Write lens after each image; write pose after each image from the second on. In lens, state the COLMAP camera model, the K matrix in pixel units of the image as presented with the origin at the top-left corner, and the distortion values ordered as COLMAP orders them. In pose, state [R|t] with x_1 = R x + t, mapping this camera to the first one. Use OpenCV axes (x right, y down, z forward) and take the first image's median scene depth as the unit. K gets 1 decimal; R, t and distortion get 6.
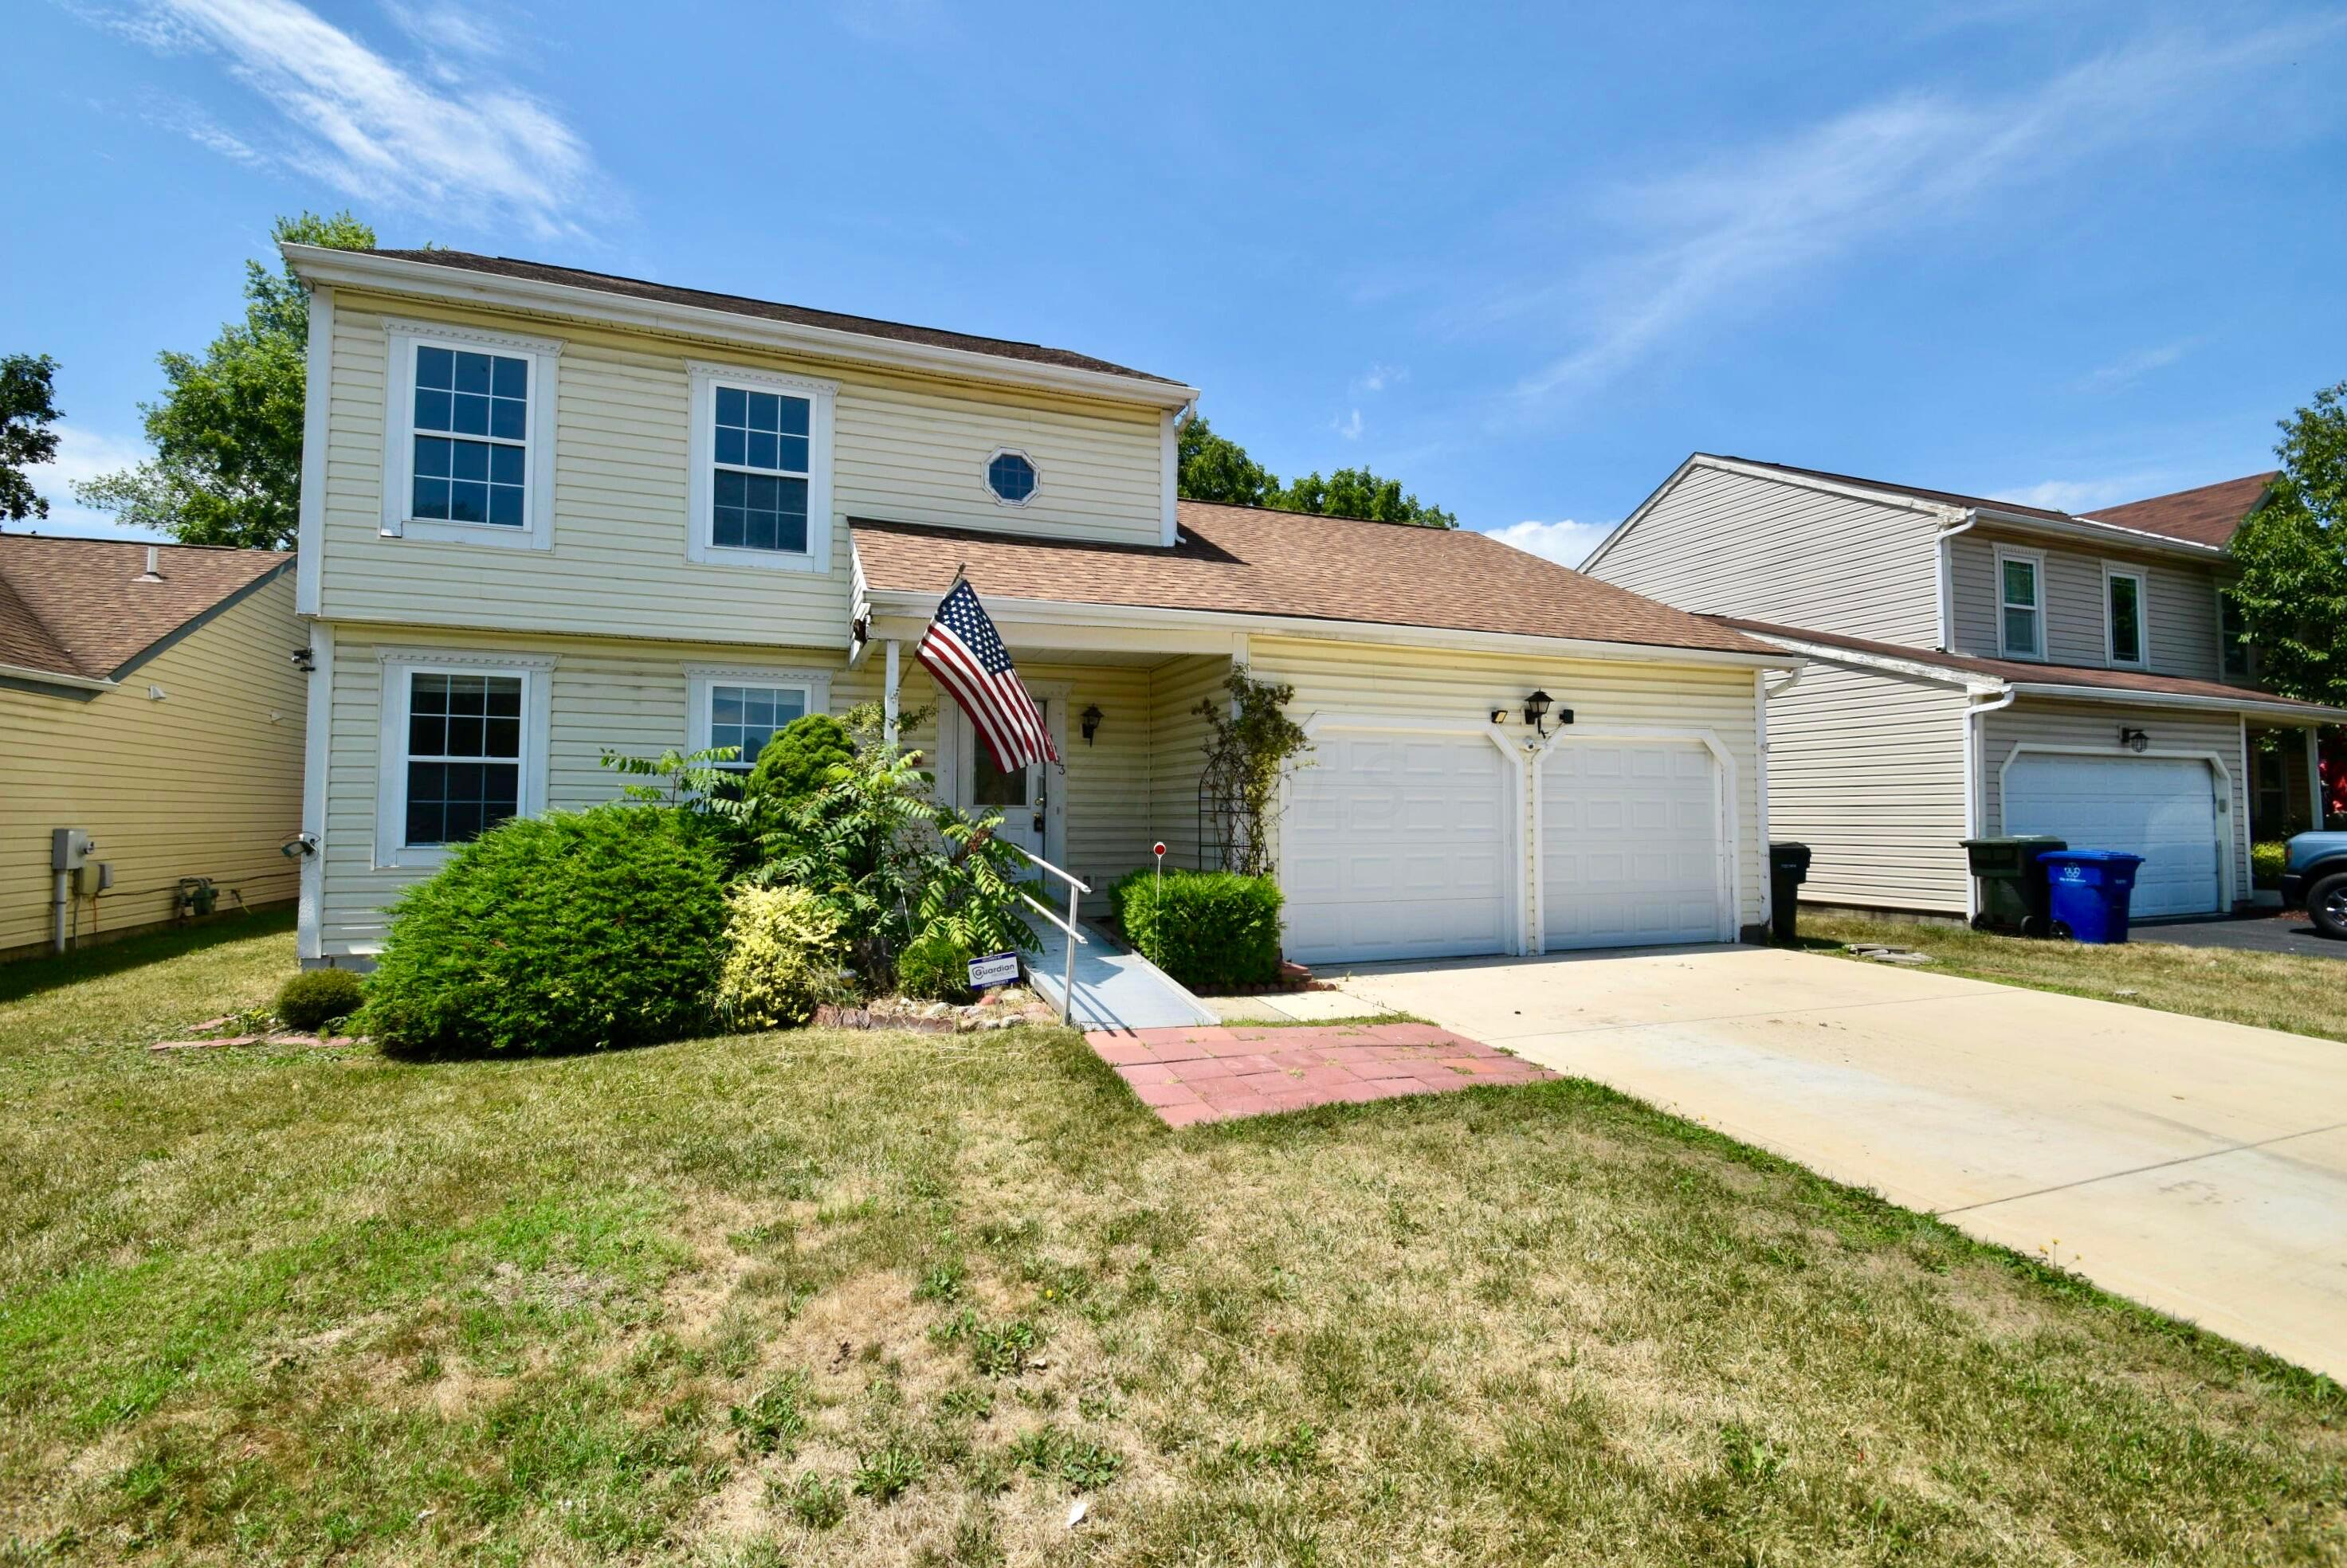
lens RADIAL K [[1028.5, 0, 1162.4], [0, 1028.5, 772.5], [0, 0, 1]] dist [0.028346, -0.025797]
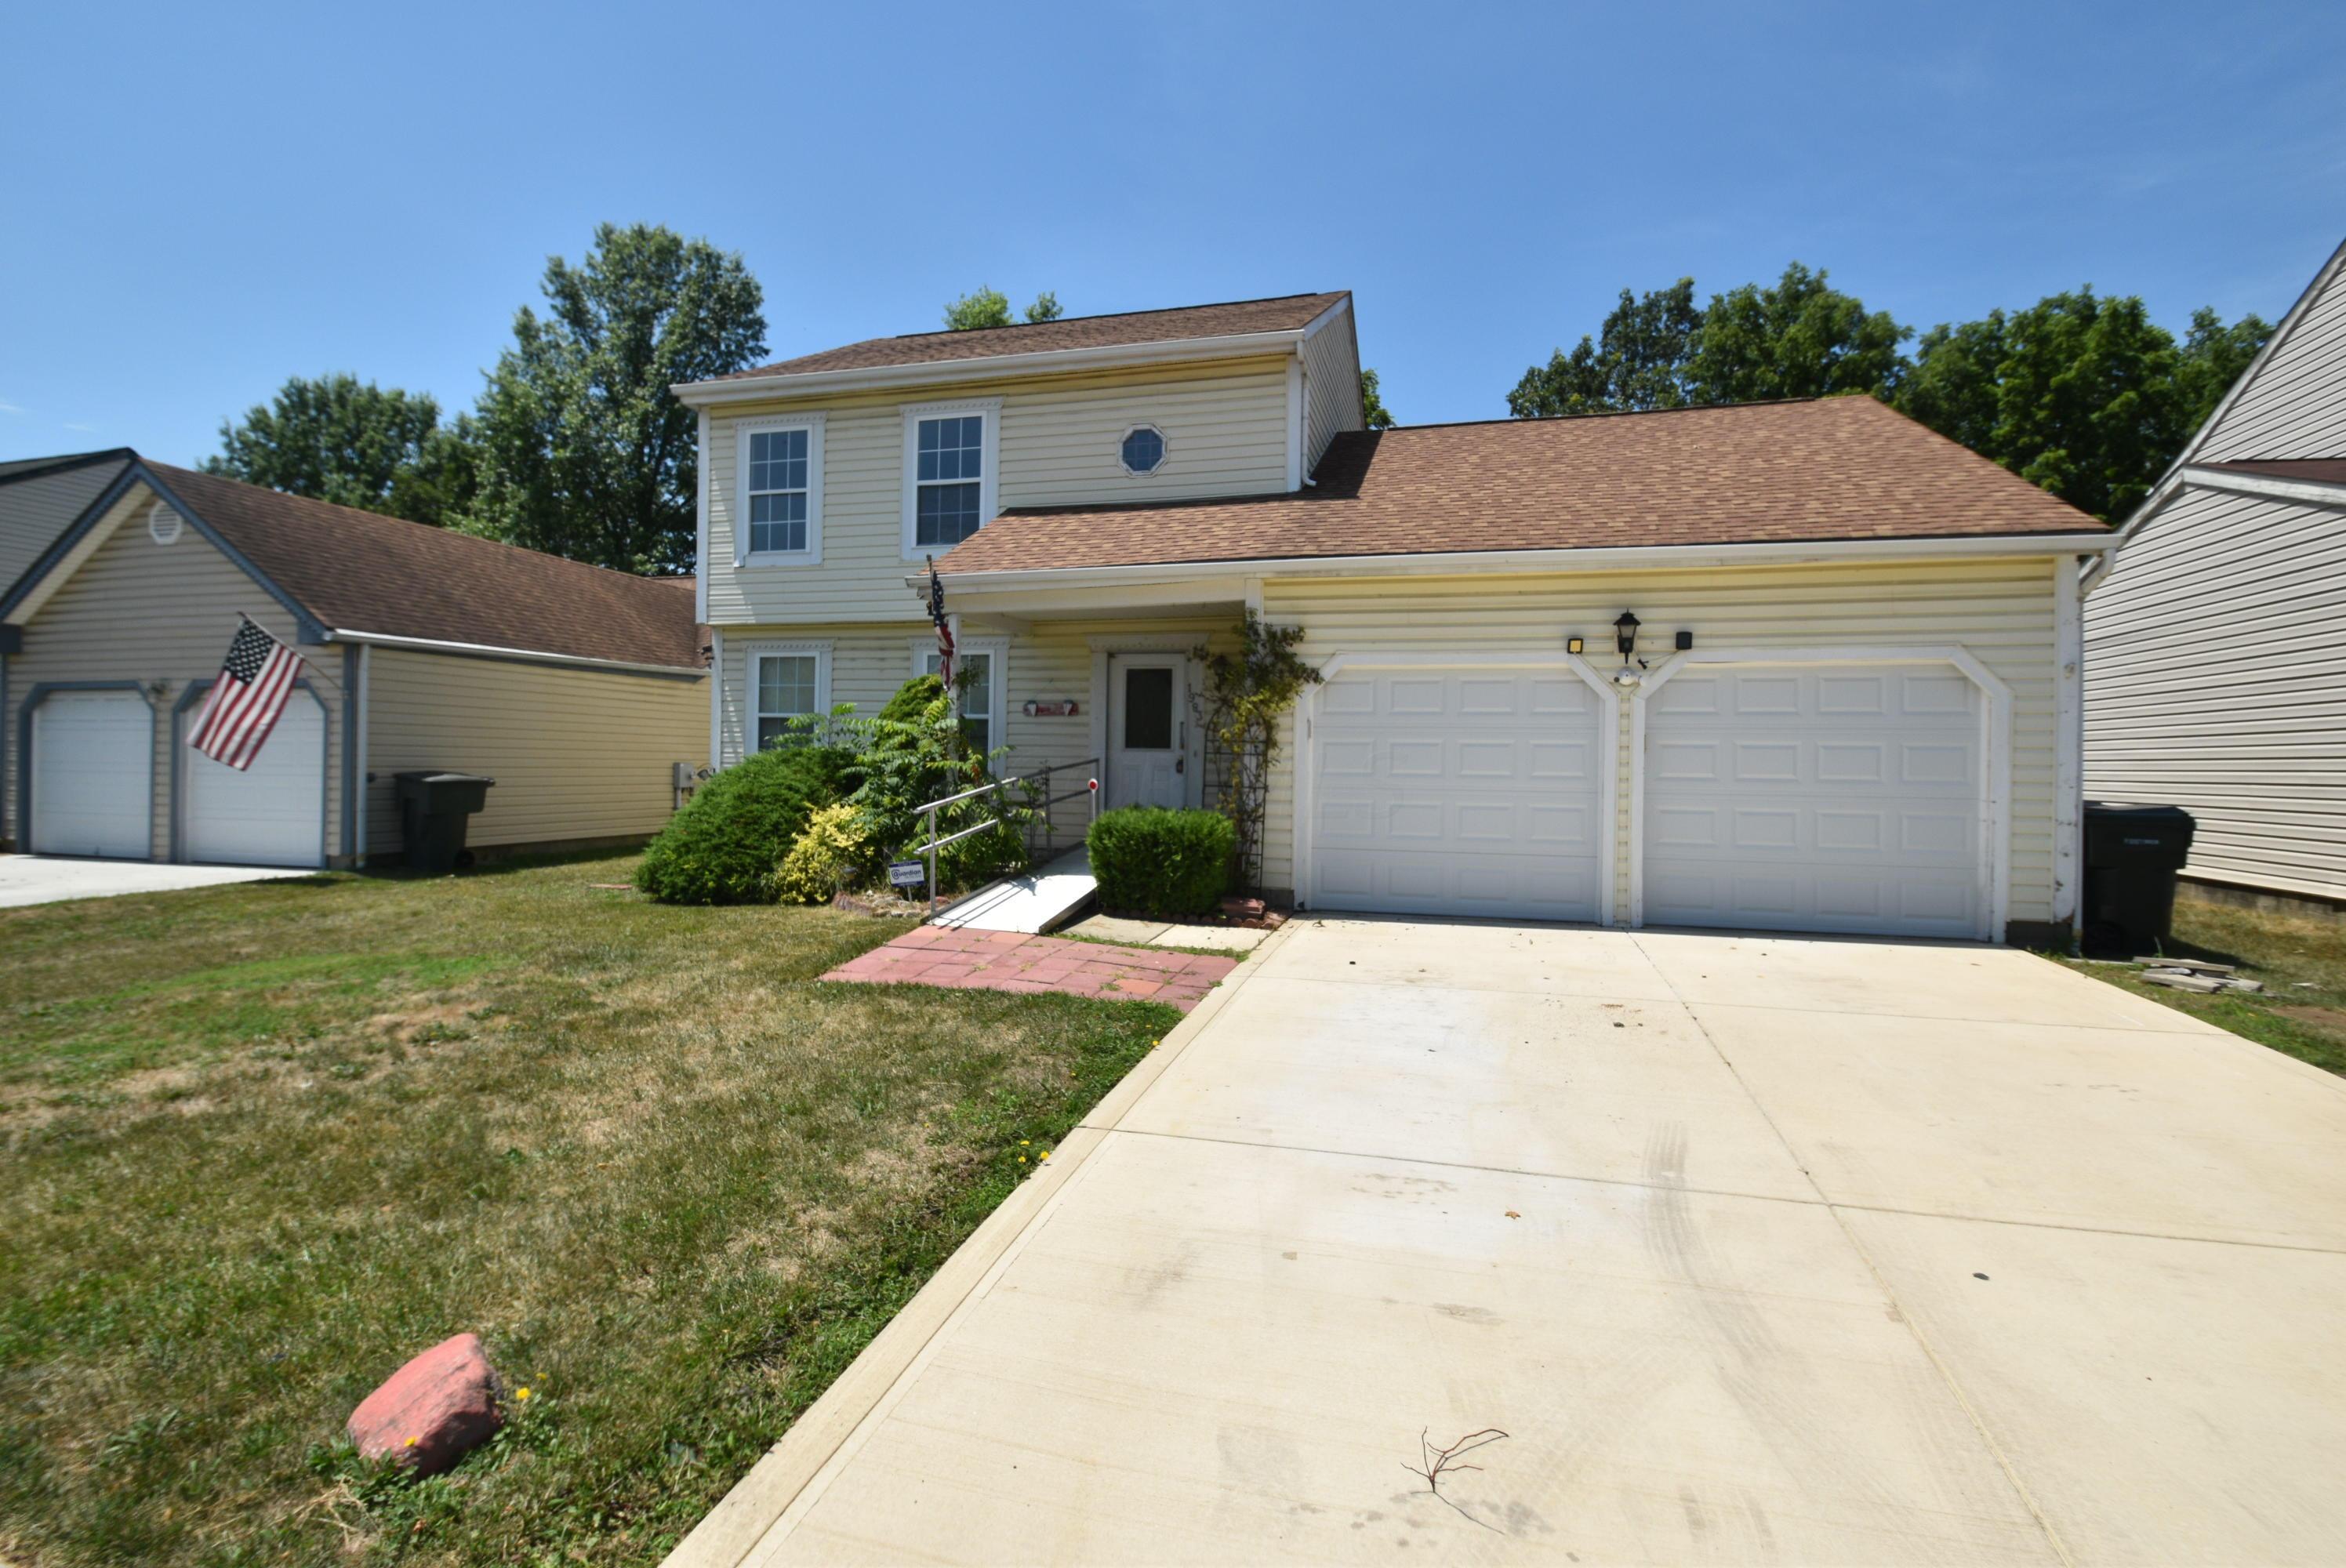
lens RADIAL K [[1084.0, 0, 1176.0], [0, 1084.0, 771.3], [0, 0, 1]] dist [-0.004404, -0.000362]
pose [[0.814273, 0.013563, -0.580324, 0.621962], [0.012032, 0.999118, 0.040234, 0.010839], [0.580358, -0.039744, 0.813391, 0.075999]]
